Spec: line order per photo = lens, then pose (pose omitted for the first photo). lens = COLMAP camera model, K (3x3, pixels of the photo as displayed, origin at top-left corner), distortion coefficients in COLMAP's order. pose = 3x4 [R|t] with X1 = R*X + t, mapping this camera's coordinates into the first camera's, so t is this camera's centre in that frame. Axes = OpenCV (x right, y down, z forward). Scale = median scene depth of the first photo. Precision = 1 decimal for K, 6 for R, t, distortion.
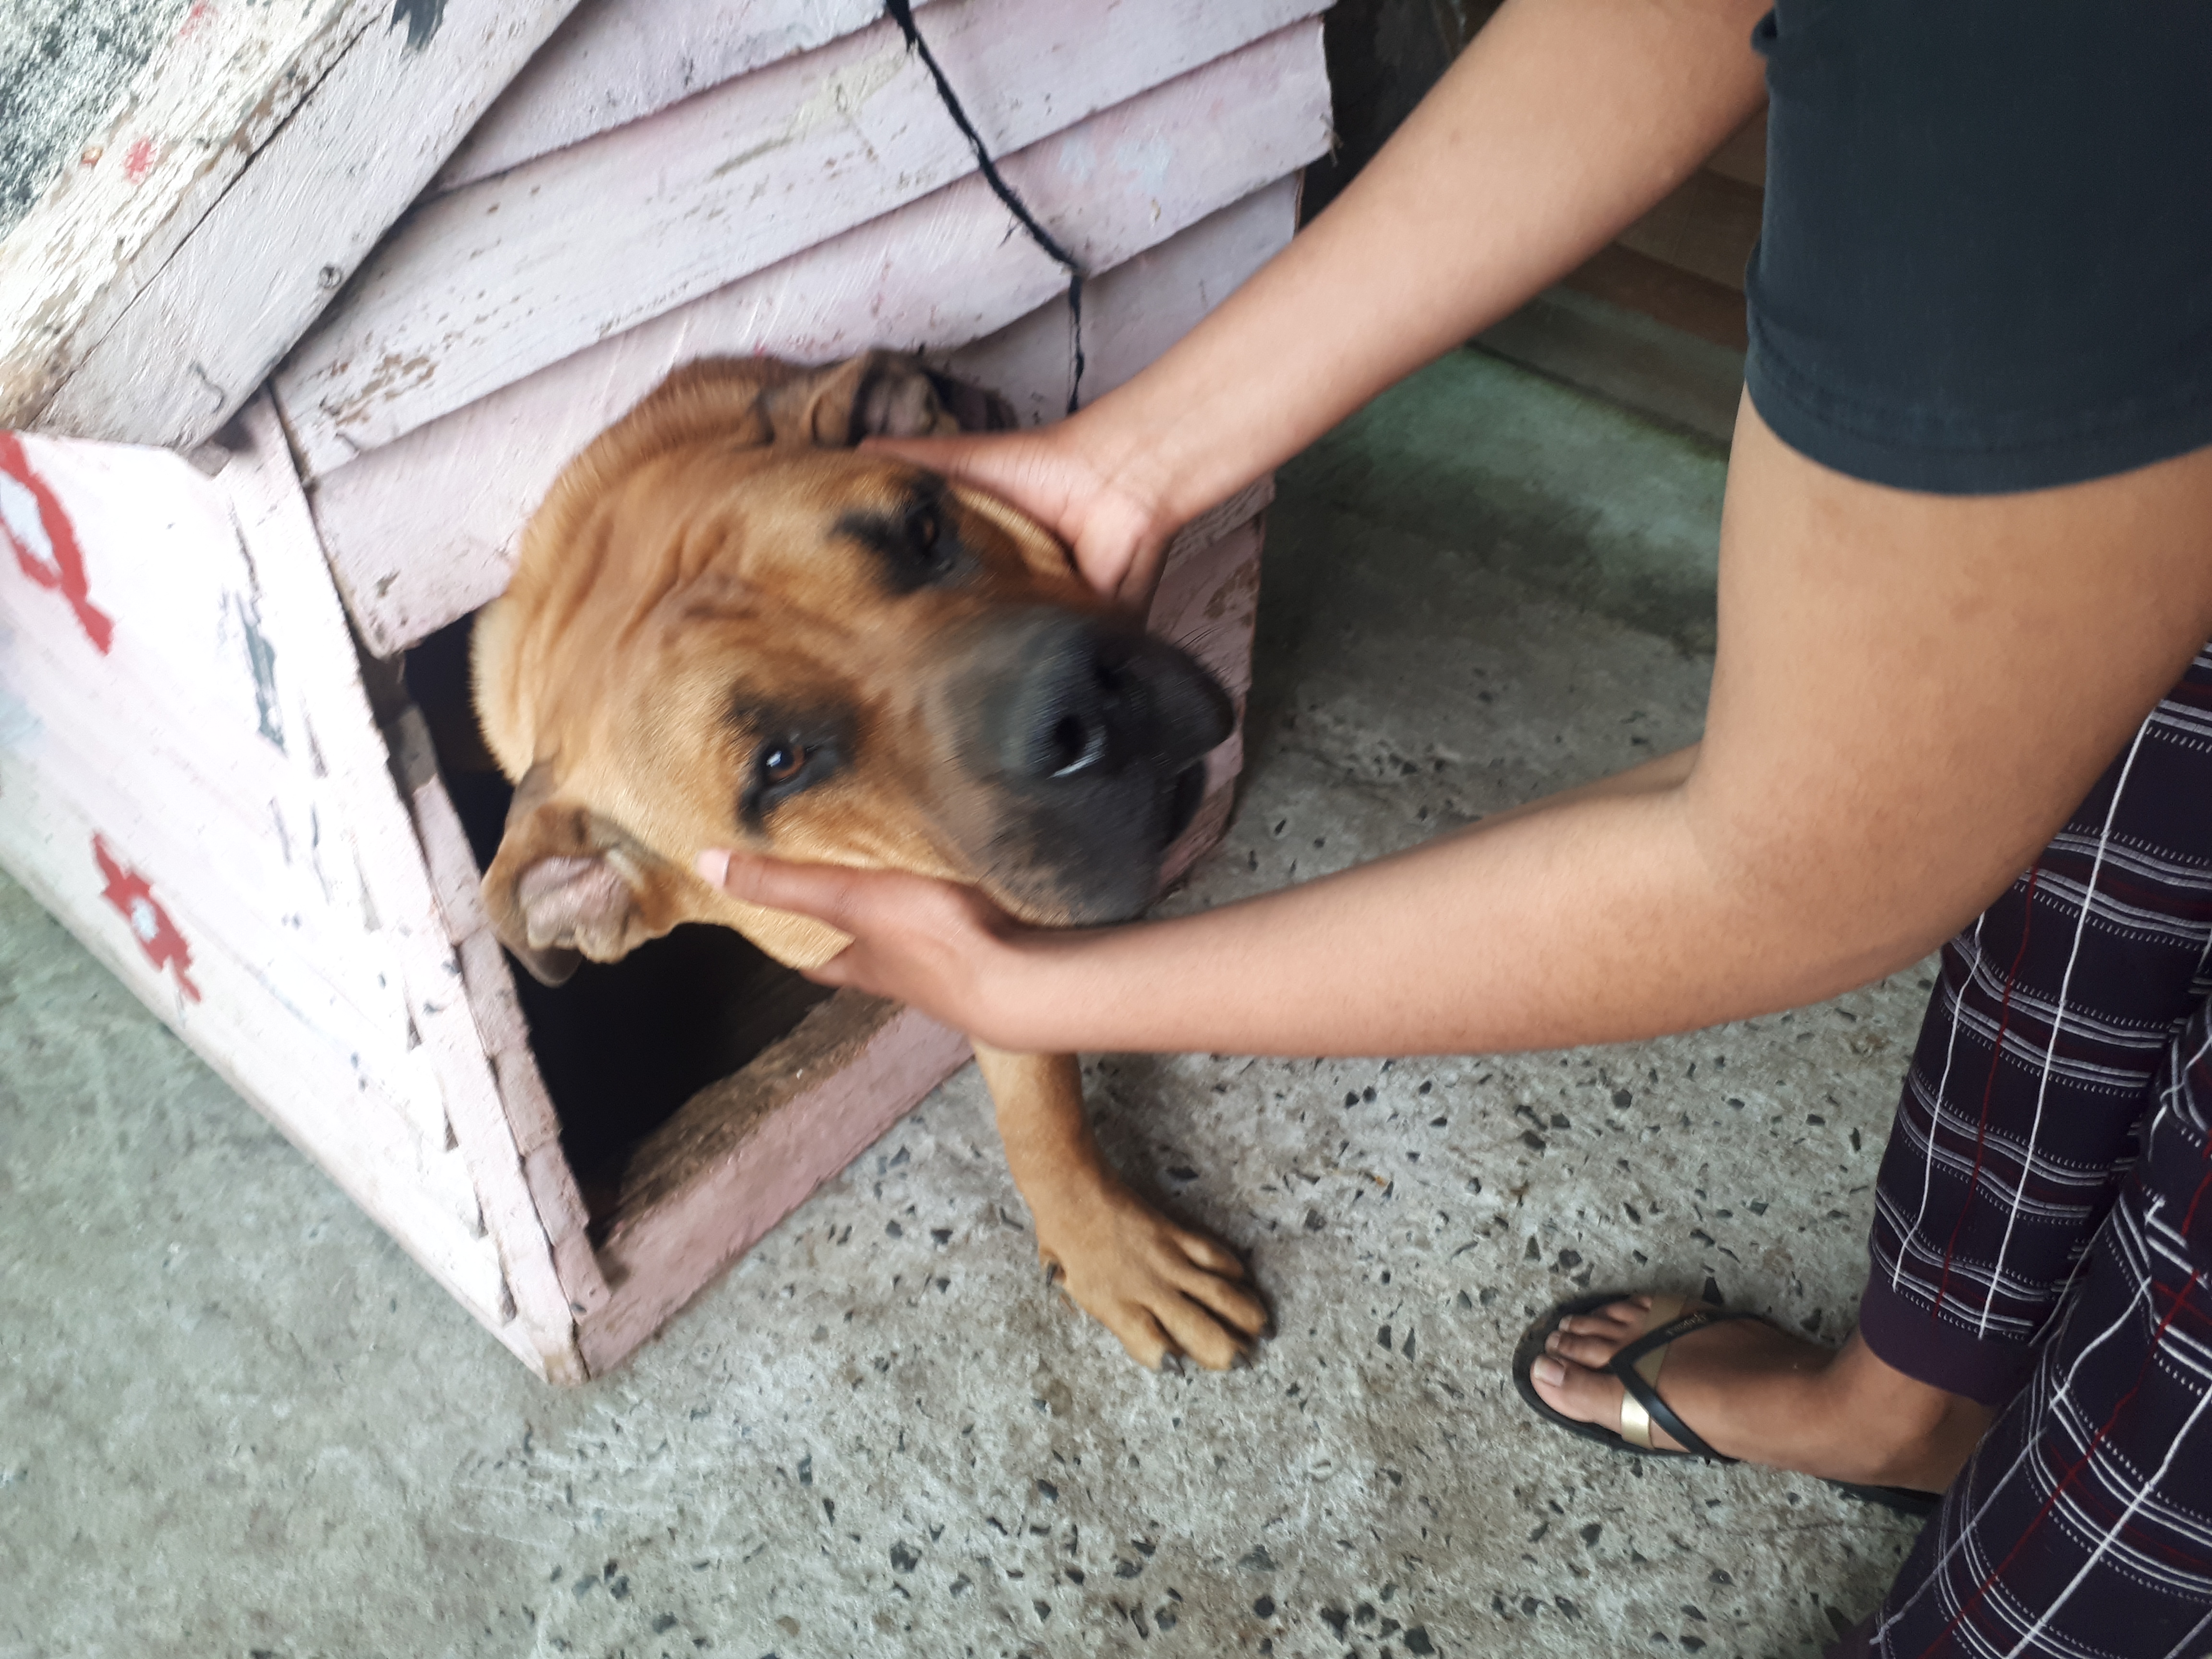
lens RADIAL K [[1818.6, 0, 1134.9], [0, 1818.6, 752.1], [0, 0, 1]] dist [0.044707, -0.040669]
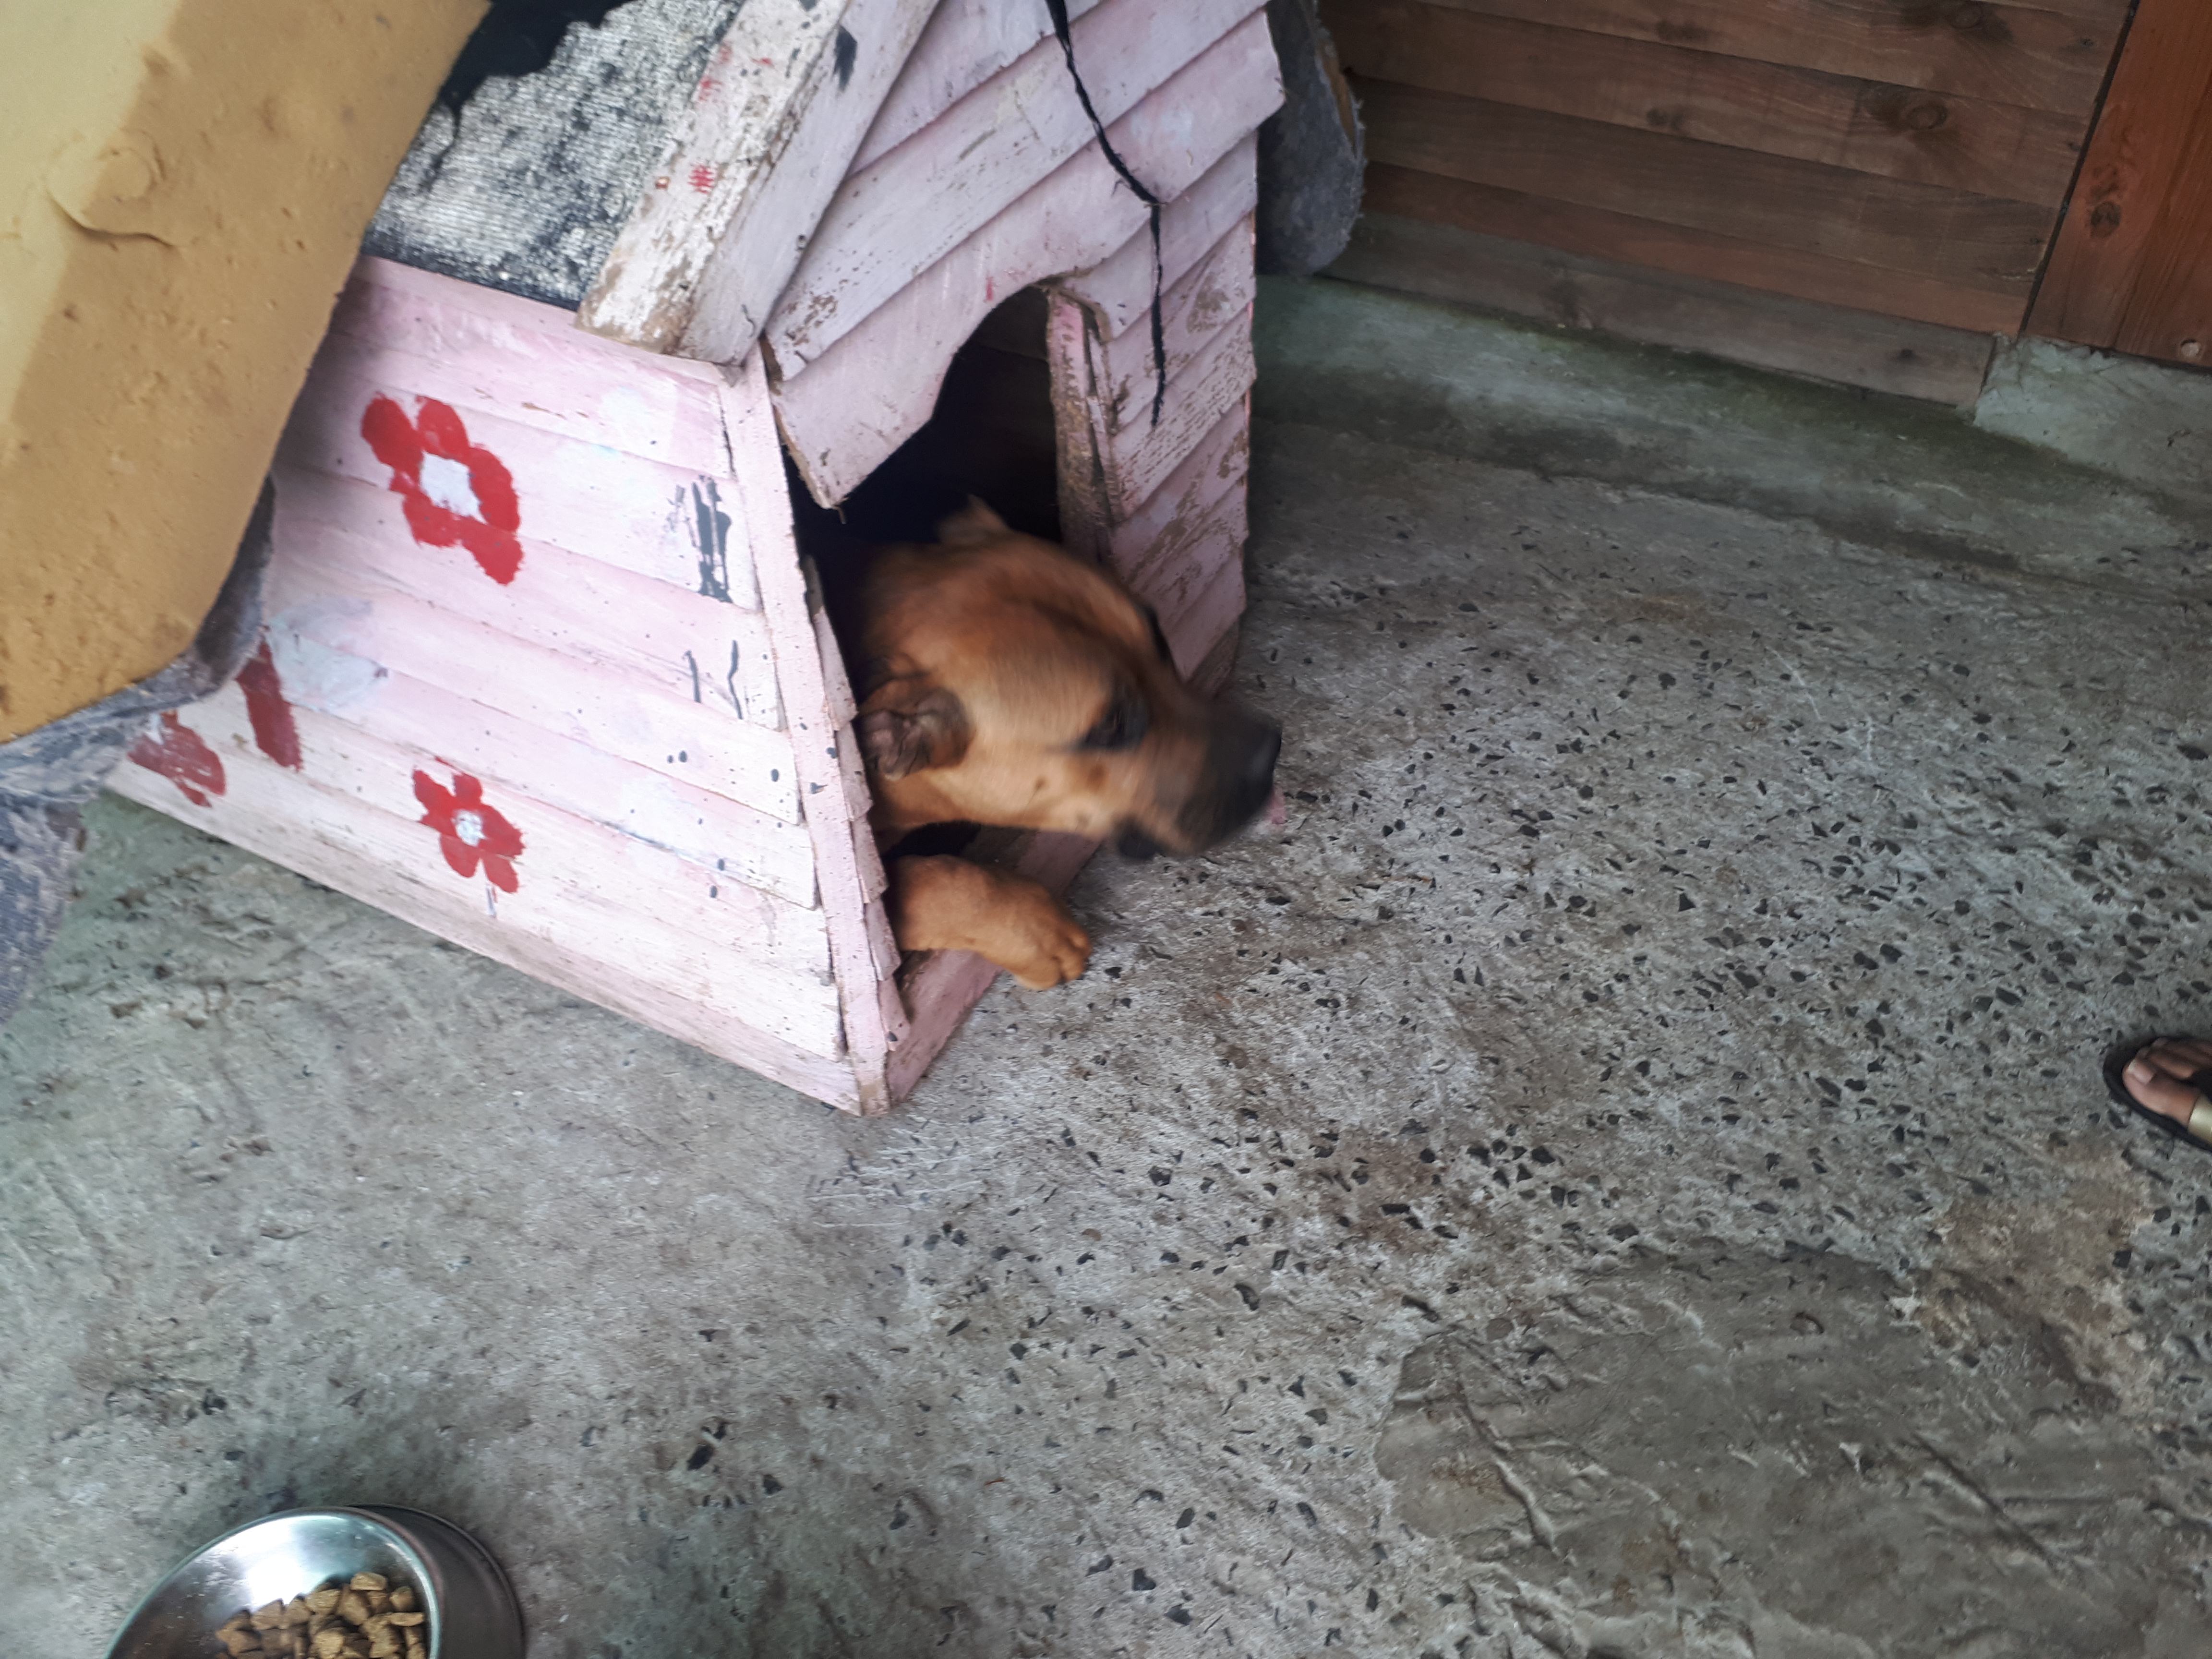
lens RADIAL K [[1818.6, 0, 1105.2], [0, 1818.6, 760.3], [0, 0, 1]] dist [0.044707, -0.040669]
pose [[0.979546, -0.172885, 0.102957, -0.242045], [0.173026, 0.984888, 0.007633, 0.116886], [-0.102721, 0.010338, 0.994657, -0.319159]]
